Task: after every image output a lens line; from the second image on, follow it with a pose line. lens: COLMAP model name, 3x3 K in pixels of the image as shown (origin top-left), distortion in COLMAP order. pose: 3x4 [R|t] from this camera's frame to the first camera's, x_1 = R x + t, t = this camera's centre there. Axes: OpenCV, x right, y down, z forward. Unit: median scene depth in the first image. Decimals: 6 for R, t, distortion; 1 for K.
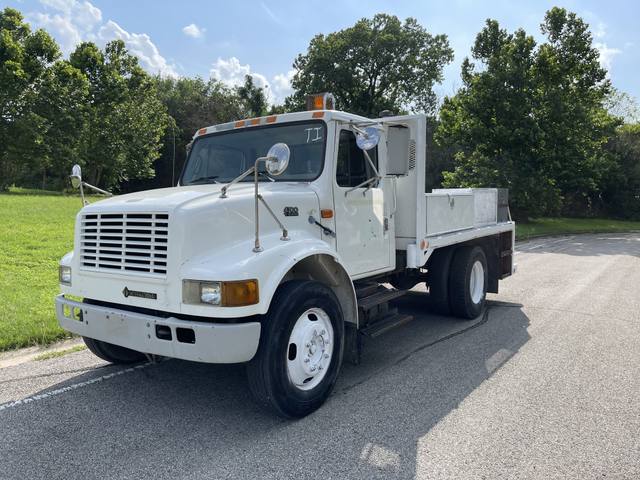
lens RADIAL K [[480.4, 0, 320.0], [0, 480.4, 240.0], [0, 0, 1]] dist [0.086154, -0.105668]
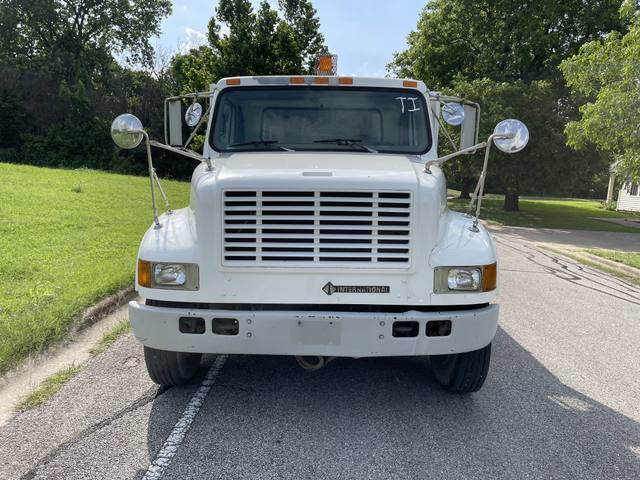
lens RADIAL K [[477.5, 0, 320.0], [0, 477.5, 240.0], [0, 0, 1]] dist [0.104025, -0.142107]
pose [[0.820815, -0.059255, 0.568112, -0.731748], [0.014582, 0.996454, 0.082863, -0.033755], [-0.571008, -0.059731, 0.818769, 0.307520]]
